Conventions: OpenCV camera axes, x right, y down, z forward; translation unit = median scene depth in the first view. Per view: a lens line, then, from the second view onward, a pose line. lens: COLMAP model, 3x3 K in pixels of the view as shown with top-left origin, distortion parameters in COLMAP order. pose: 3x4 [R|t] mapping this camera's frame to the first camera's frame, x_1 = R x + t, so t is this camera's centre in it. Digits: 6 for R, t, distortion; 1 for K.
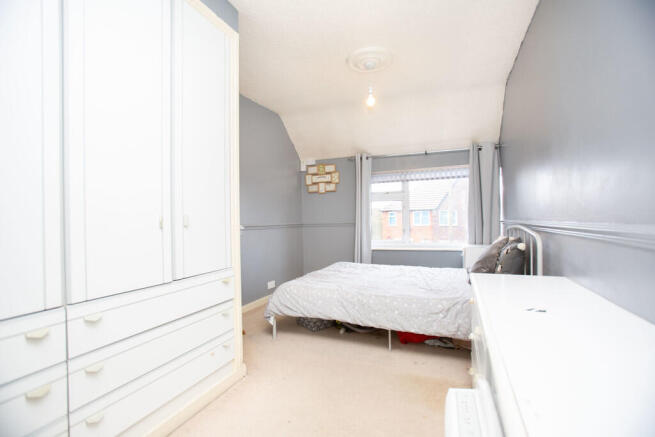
lens RADIAL K [[301.9, 0, 327.5], [0, 301.9, 218.5], [0, 0, 1]] dist [-0.039494, 0.000145]
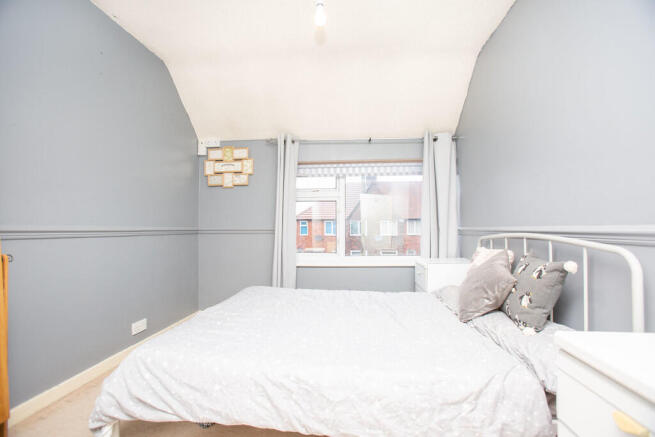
lens RADIAL K [[301.9, 0, 327.5], [0, 301.9, 218.5], [0, 0, 1]] dist [-0.039494, 0.000145]
pose [[0.955181, 0.026083, 0.294871, -0.001303], [-0.016663, 0.999269, -0.034415, 0.011678], [-0.295553, 0.027959, 0.954917, 0.278506]]
